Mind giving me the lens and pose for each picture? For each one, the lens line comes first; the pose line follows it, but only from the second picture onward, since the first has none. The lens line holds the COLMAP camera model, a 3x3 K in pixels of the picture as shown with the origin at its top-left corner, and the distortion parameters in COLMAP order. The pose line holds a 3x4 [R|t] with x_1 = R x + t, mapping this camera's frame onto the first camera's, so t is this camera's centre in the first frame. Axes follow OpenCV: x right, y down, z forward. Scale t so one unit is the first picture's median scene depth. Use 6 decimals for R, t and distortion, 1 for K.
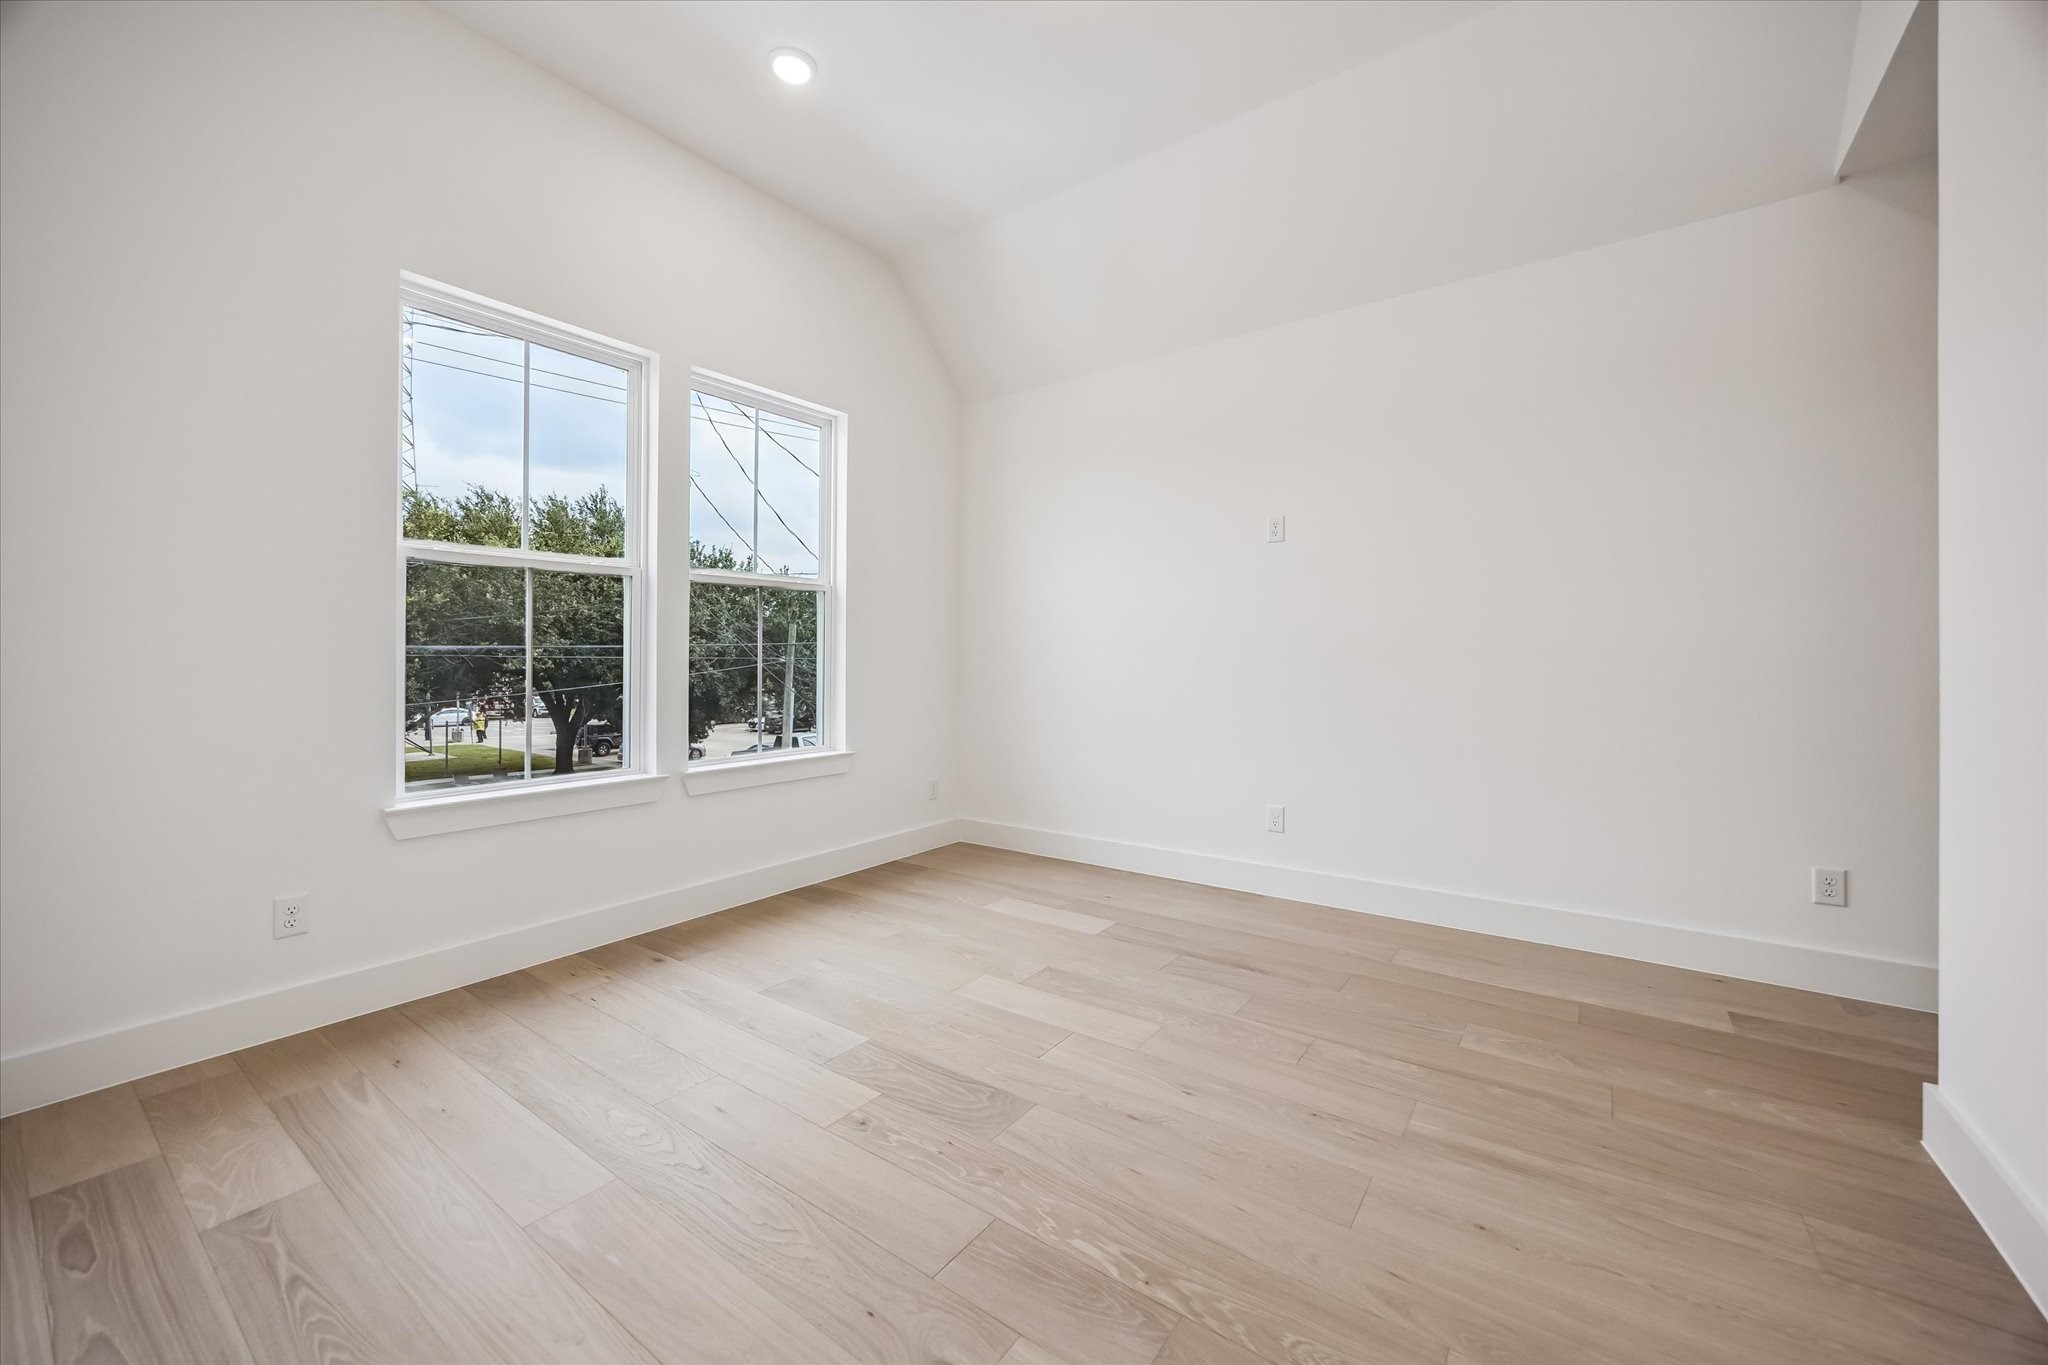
lens RADIAL K [[781.2, 0, 1023.4], [0, 781.2, 659.8], [0, 0, 1]] dist [0.000529, 0.000089]
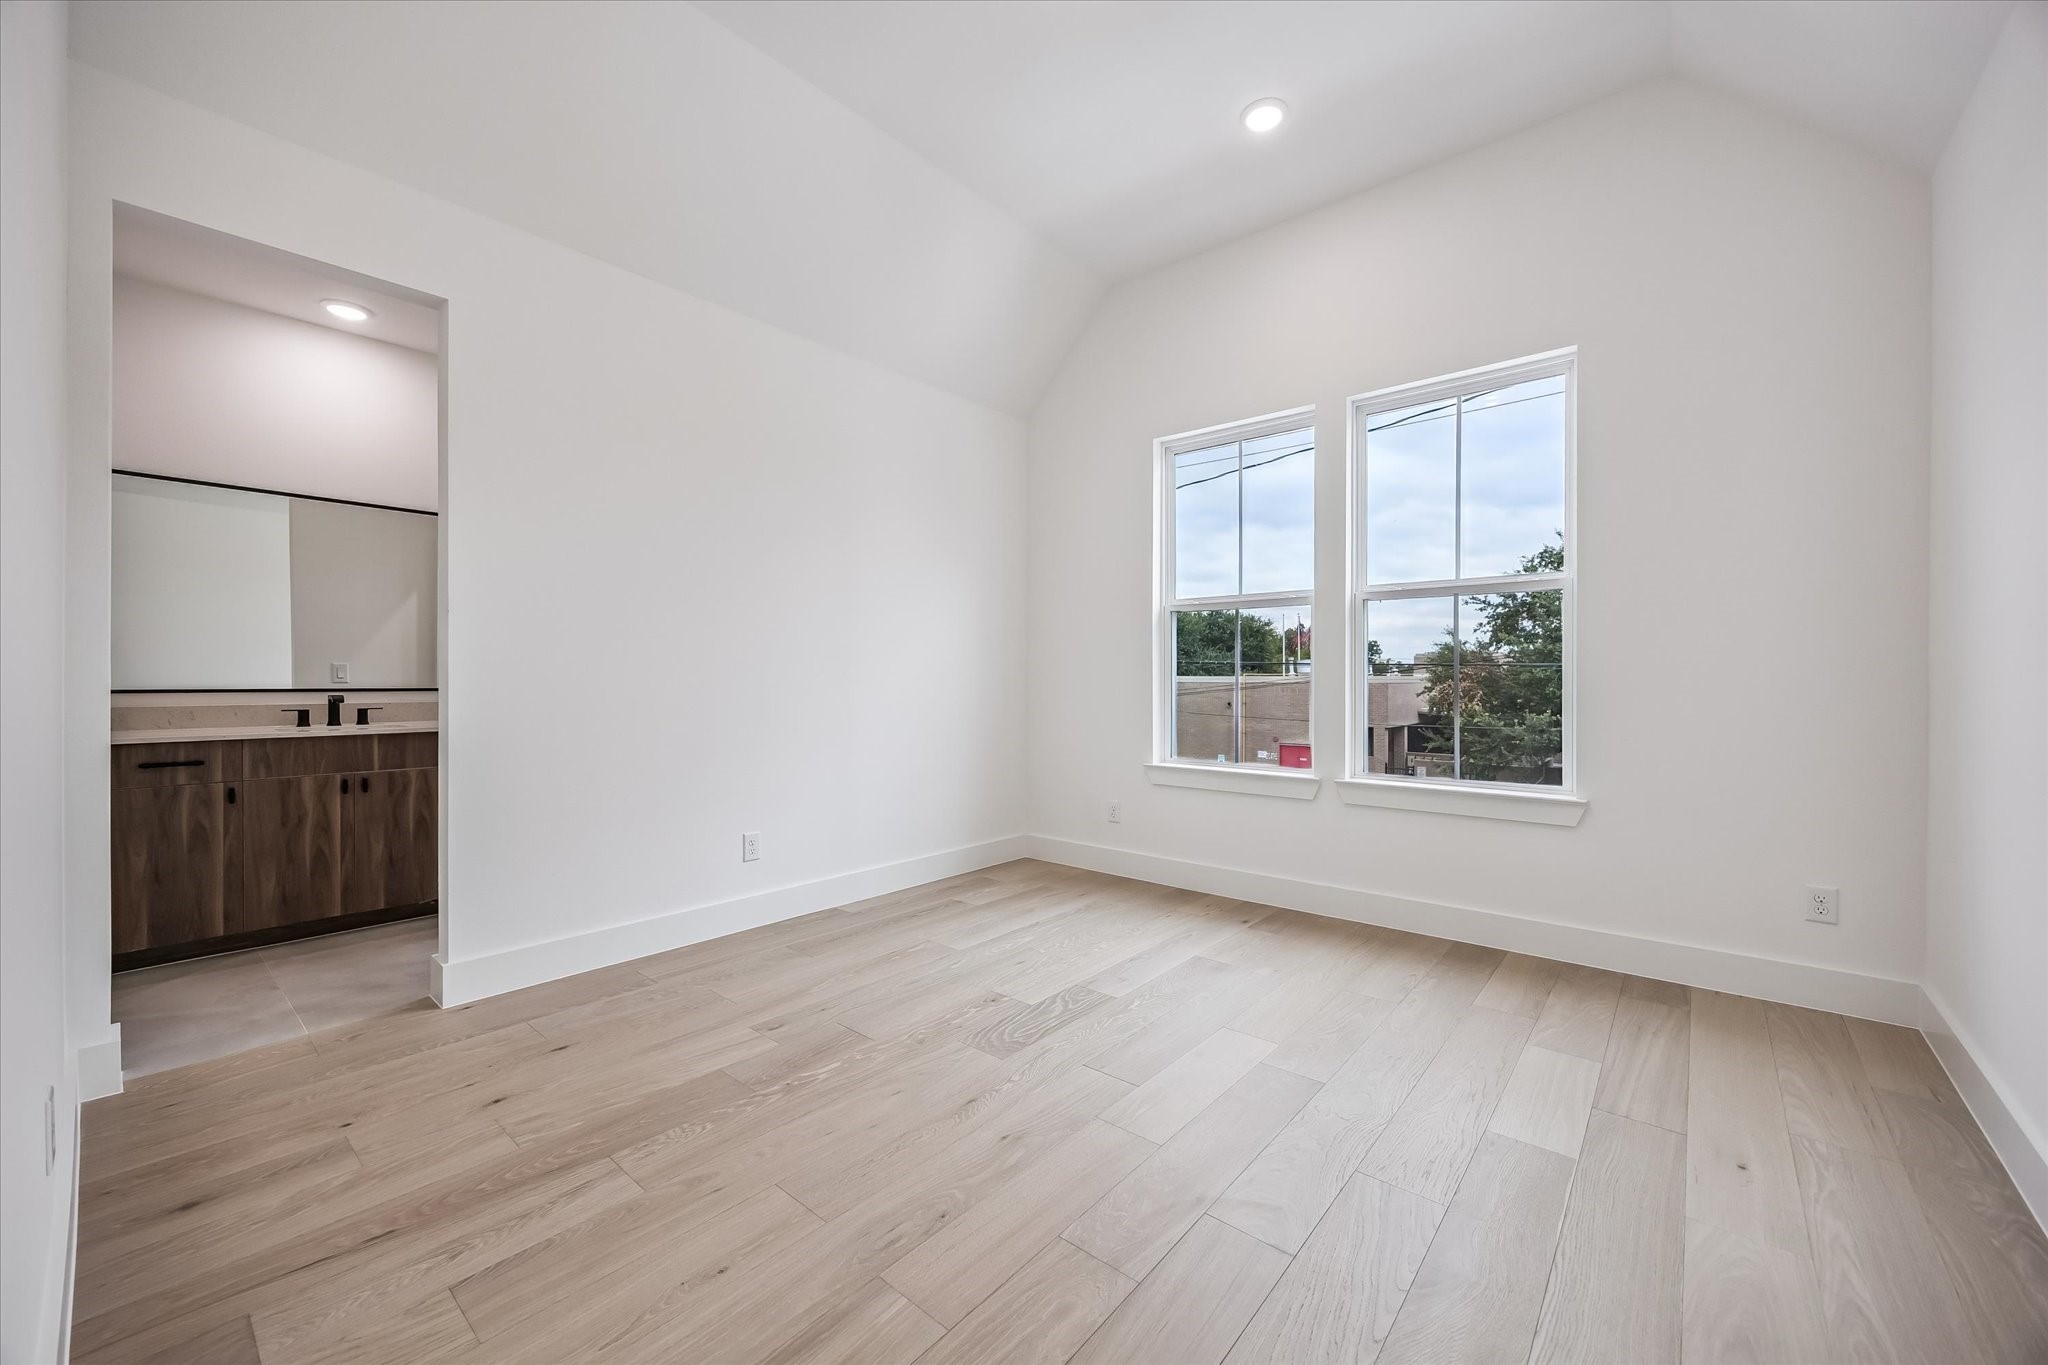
lens RADIAL K [[788.4, 0, 1024.0], [0, 788.4, 682.5], [0, 0, 1]] dist [0.000258, 0.000177]
pose [[-0.072070, 0.009327, -0.997356, 1.086089], [0.000340, 0.999956, 0.009327, -0.000757], [0.997400, 0.000333, -0.072070, 1.032183]]
